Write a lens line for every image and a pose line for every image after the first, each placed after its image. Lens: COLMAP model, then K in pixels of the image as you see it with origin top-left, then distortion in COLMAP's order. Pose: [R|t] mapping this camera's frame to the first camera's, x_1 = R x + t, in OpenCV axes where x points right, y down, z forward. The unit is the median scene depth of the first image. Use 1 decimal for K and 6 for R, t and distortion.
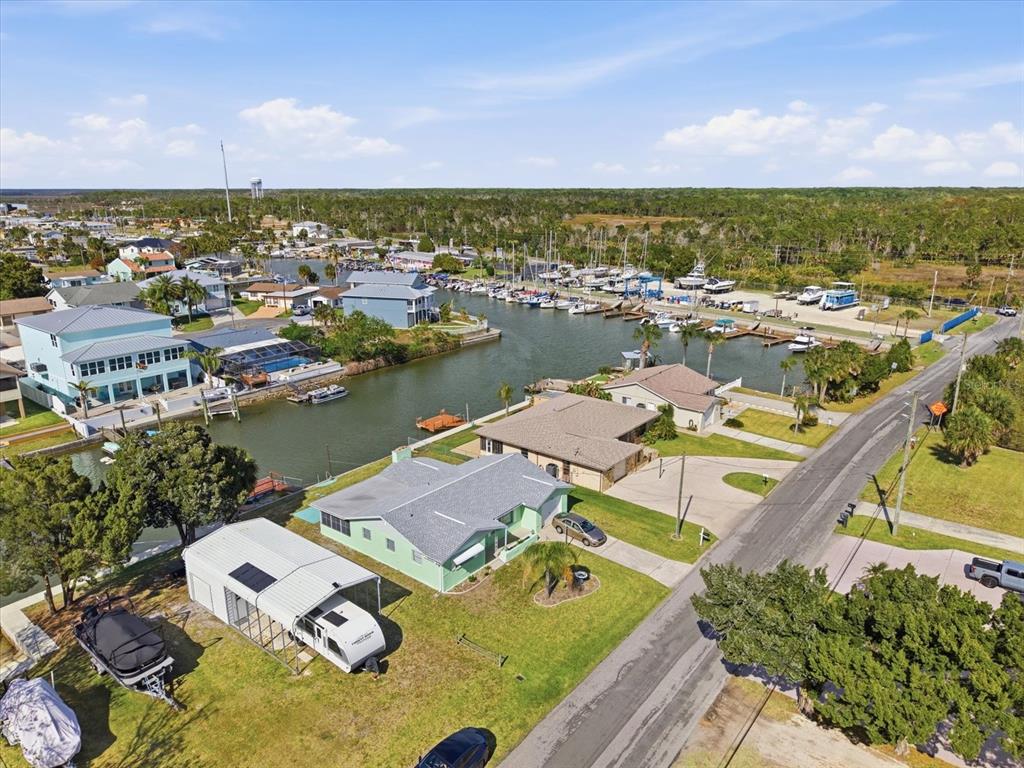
lens RADIAL K [[687.7, 0, 515.2], [0, 687.7, 386.1], [0, 0, 1]] dist [0.009108, 0.000800]
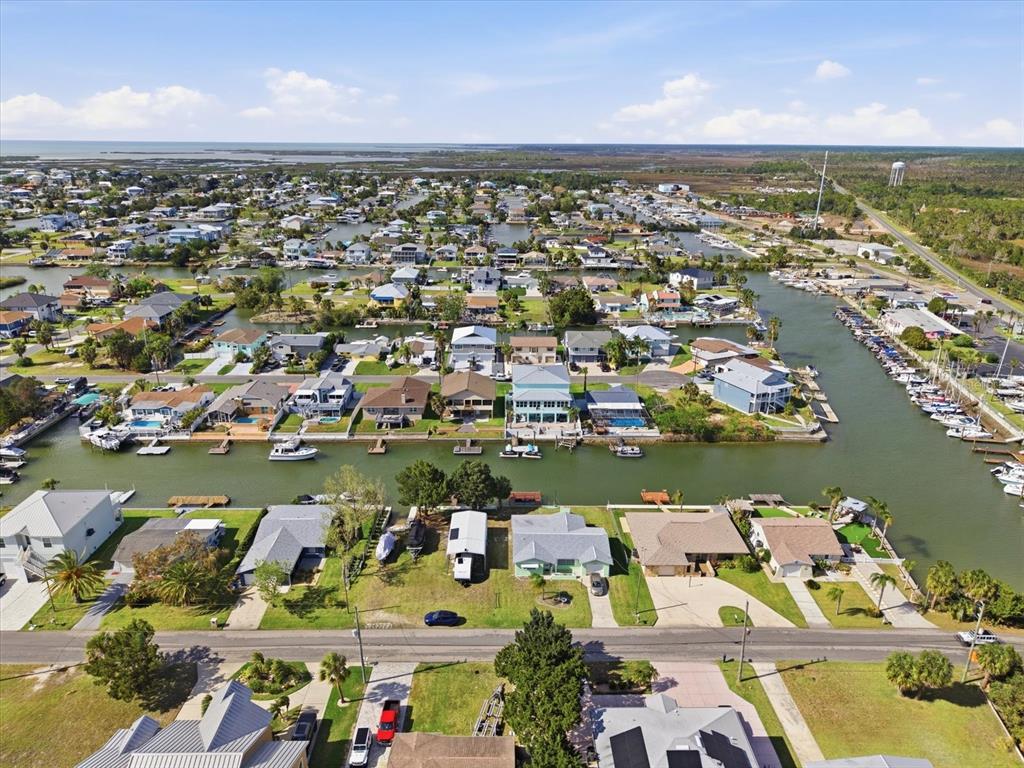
lens RADIAL K [[687.7, 0, 515.2], [0, 687.7, 386.1], [0, 0, 1]] dist [0.009108, 0.000800]
pose [[0.630781, 0.264935, -0.729332, 0.728953], [-0.221386, 0.962287, 0.158087, -0.349513], [0.743710, 0.061745, 0.665645, -0.296186]]
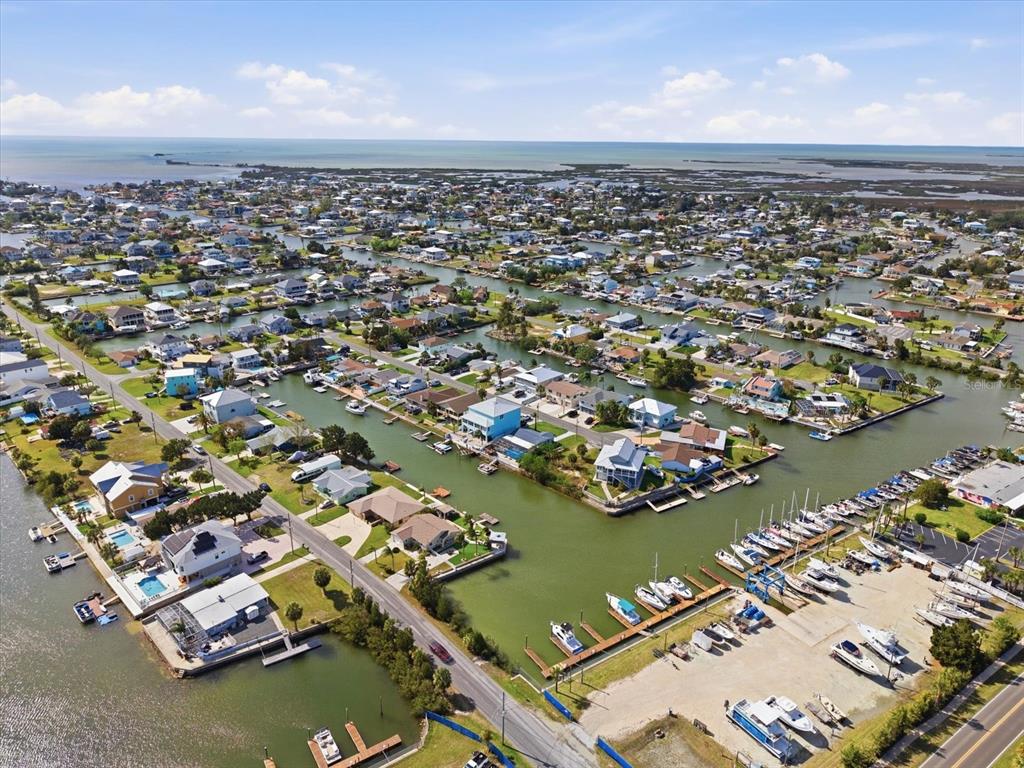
lens RADIAL K [[687.7, 0, 515.2], [0, 687.7, 386.1], [0, 0, 1]] dist [0.009108, 0.000800]
pose [[-0.115632, 0.338073, -0.933989, 1.954504], [-0.282221, 0.890362, 0.357222, -1.193318], [0.952355, 0.304898, -0.007543, 1.080280]]
